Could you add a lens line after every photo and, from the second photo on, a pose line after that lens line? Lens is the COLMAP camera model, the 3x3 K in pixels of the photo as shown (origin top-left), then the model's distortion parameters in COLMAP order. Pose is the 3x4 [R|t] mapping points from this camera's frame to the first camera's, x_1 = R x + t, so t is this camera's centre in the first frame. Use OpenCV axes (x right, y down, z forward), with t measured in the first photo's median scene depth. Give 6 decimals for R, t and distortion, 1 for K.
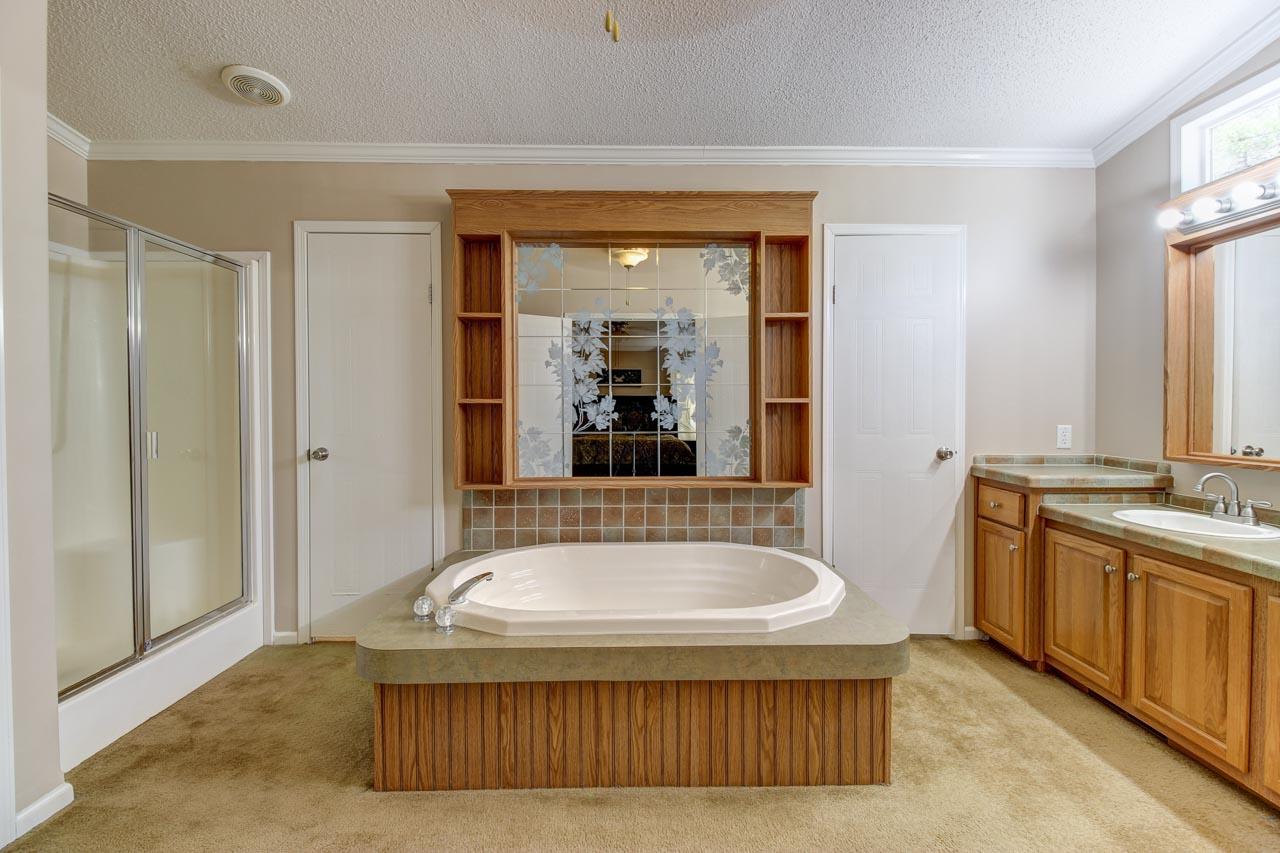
lens RADIAL K [[584.7, 0, 645.3], [0, 584.7, 415.8], [0, 0, 1]] dist [0.022383, -0.015864]
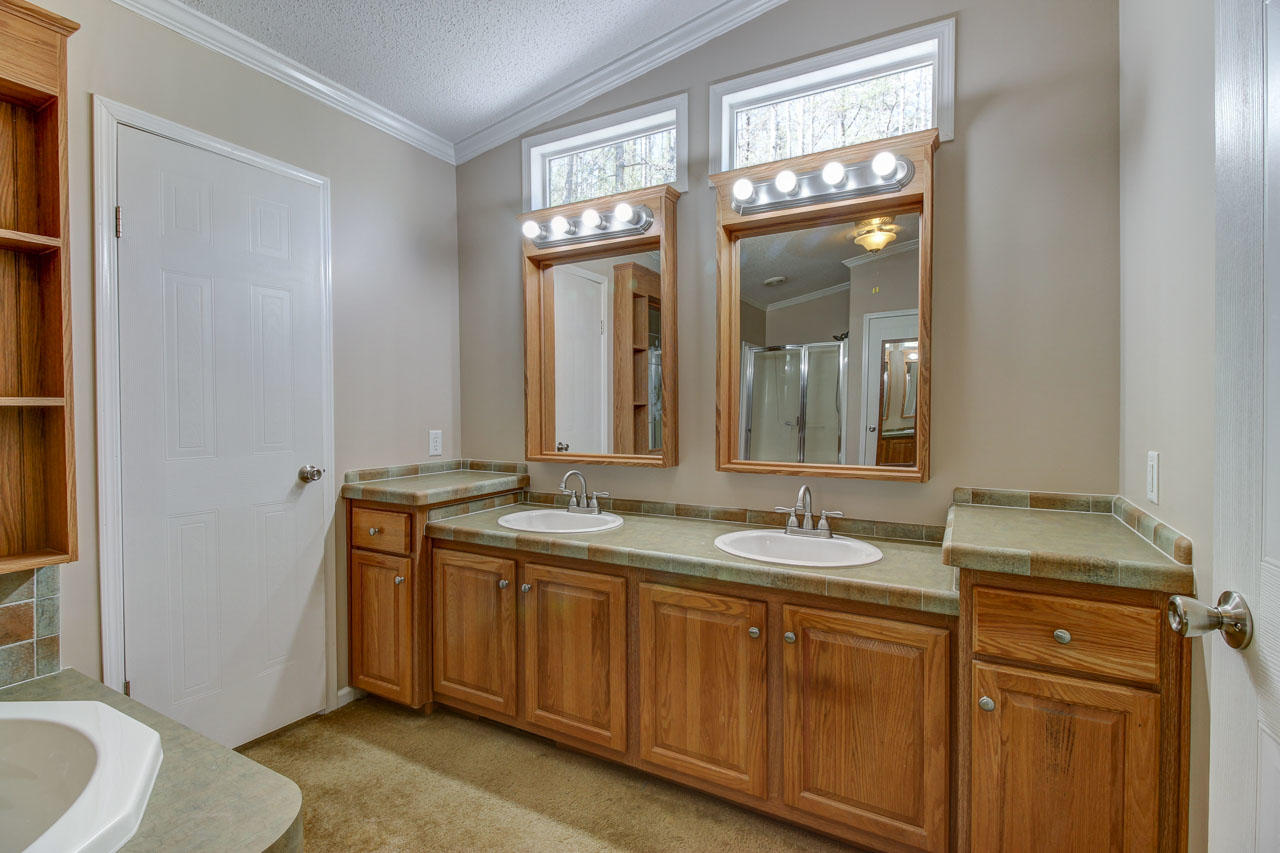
lens RADIAL K [[584.7, 0, 645.3], [0, 584.7, 415.8], [0, 0, 1]] dist [0.022383, -0.015864]
pose [[0.496143, -0.013251, 0.868140, 0.079823], [0.018410, 0.999819, 0.004739, -0.006245], [-0.868046, 0.013632, 0.496297, 0.287705]]
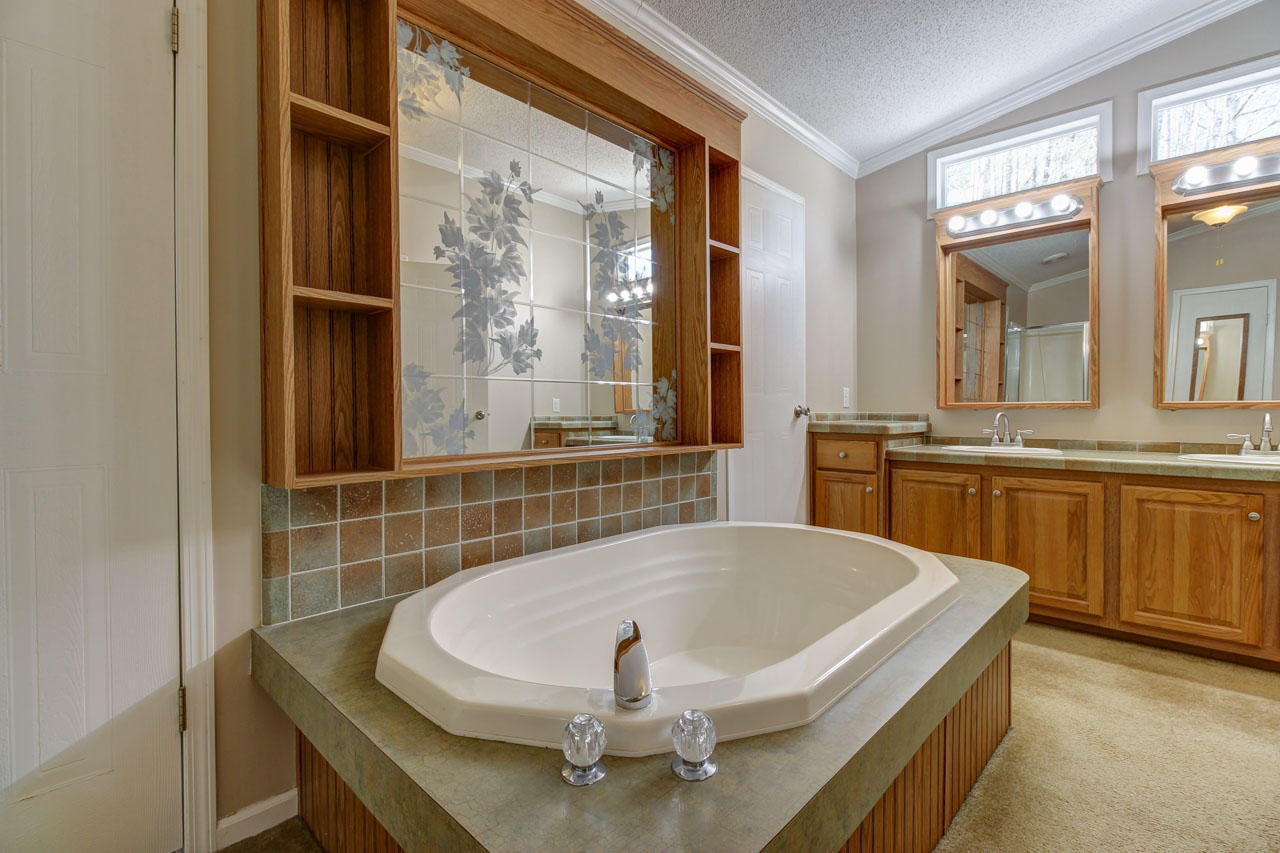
lens RADIAL K [[584.7, 0, 645.3], [0, 584.7, 415.8], [0, 0, 1]] dist [0.022383, -0.015864]
pose [[0.697762, -0.007444, 0.716291, -0.491402], [0.014230, 0.999893, -0.003471, 0.081978], [-0.716188, 0.012614, 0.697793, 0.535524]]
